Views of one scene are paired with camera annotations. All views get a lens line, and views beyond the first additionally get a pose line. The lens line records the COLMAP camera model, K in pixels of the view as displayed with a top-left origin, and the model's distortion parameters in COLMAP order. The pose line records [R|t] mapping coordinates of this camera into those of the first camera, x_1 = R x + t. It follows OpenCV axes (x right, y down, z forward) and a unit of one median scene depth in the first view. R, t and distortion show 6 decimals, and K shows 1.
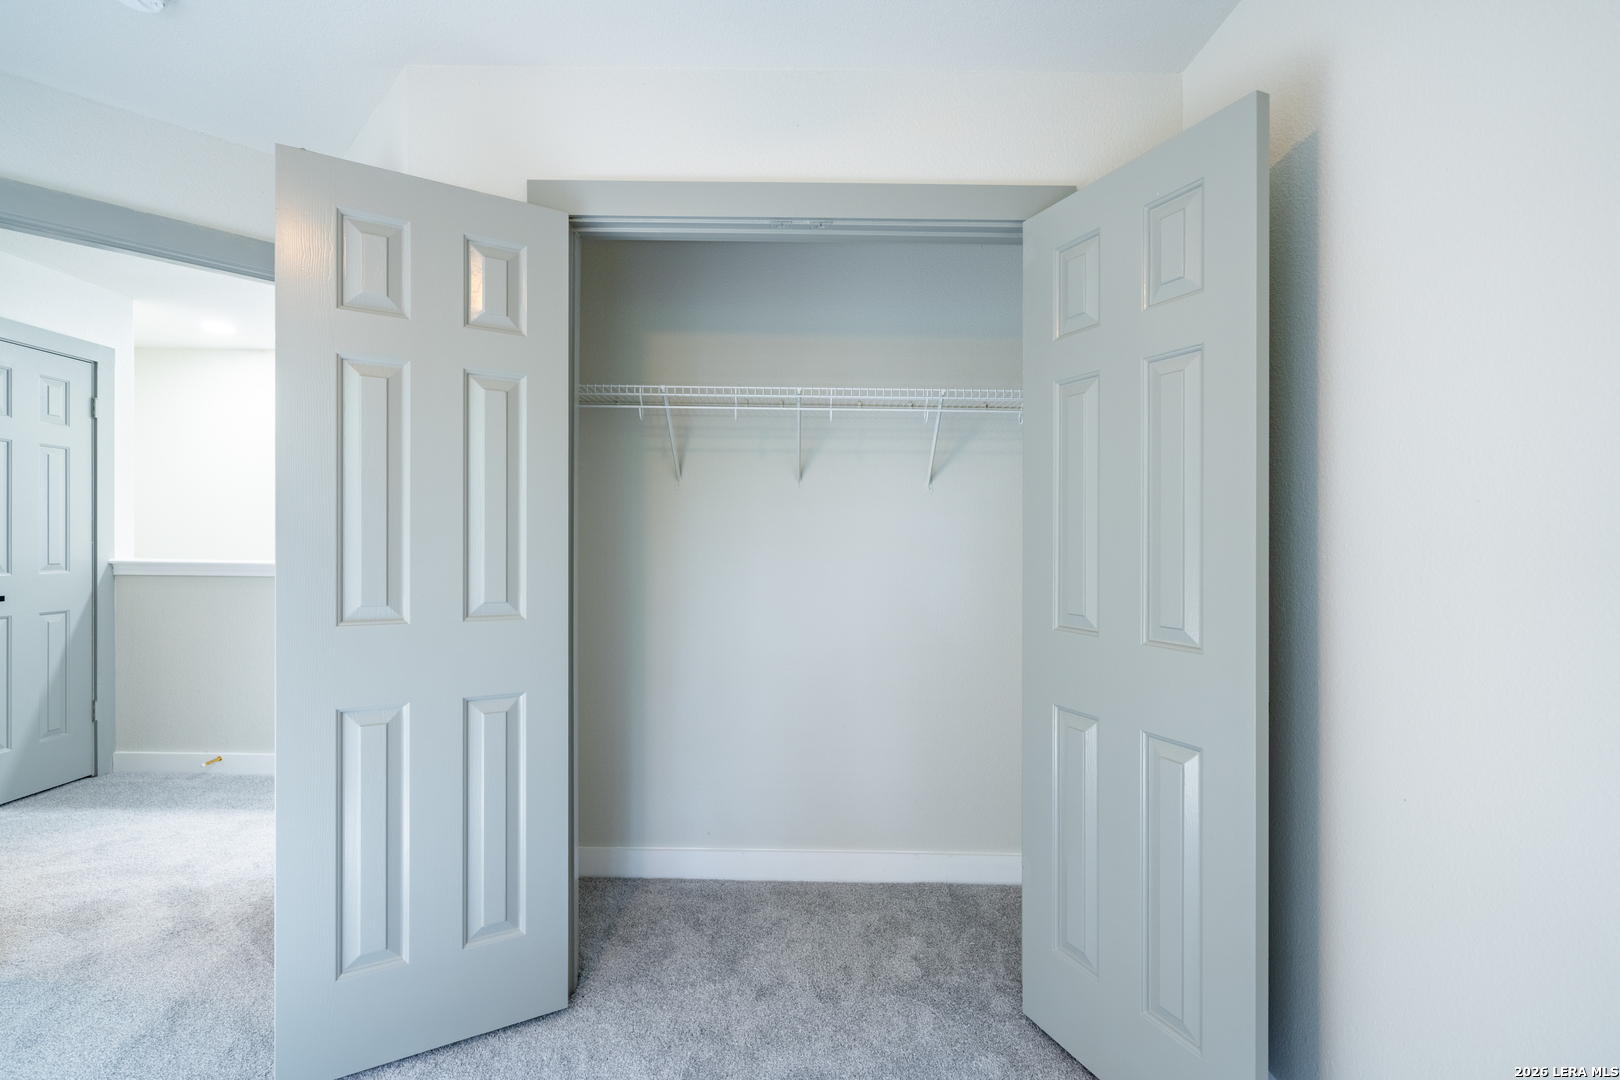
lens RADIAL K [[736.9, 0, 826.3], [0, 736.9, 551.5], [0, 0, 1]] dist [0.002607, 0.000314]
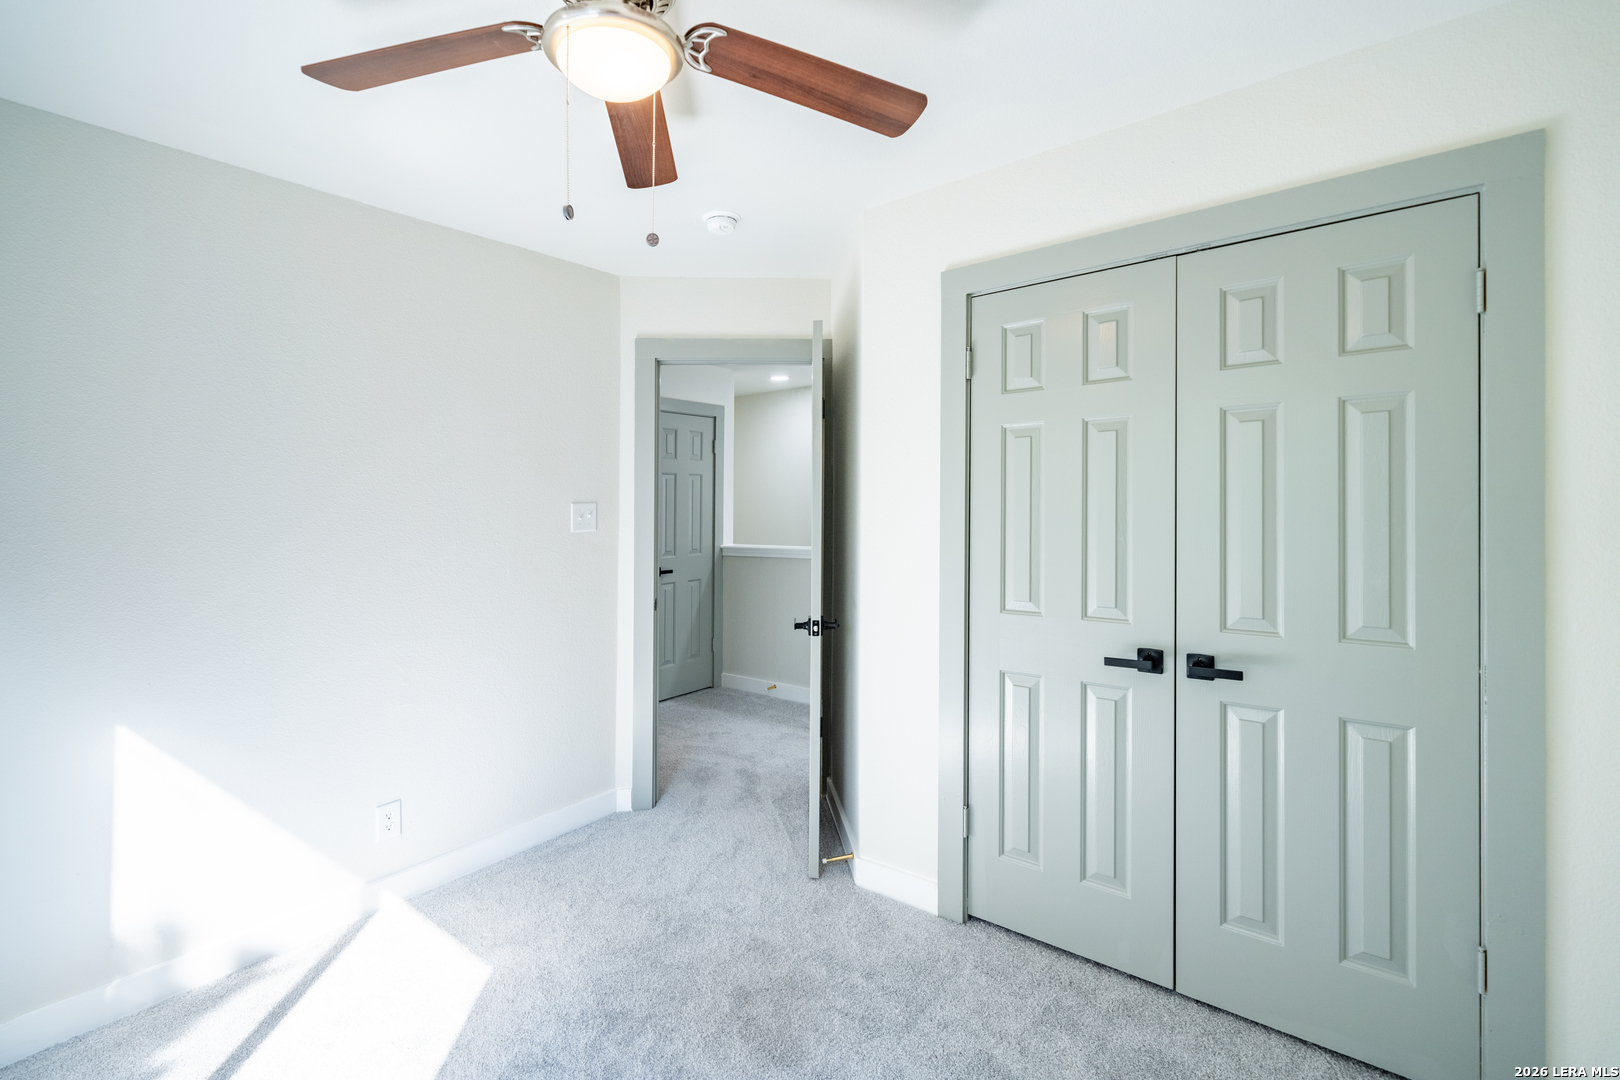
lens RADIAL K [[736.9, 0, 827.7], [0, 736.9, 493.0], [0, 0, 1]] dist [0.002607, 0.000314]
pose [[0.800043, -0.025933, -0.599381, 0.137388], [-0.000807, 0.999018, -0.044300, -0.033507], [0.599942, 0.035925, 0.799237, -0.097165]]
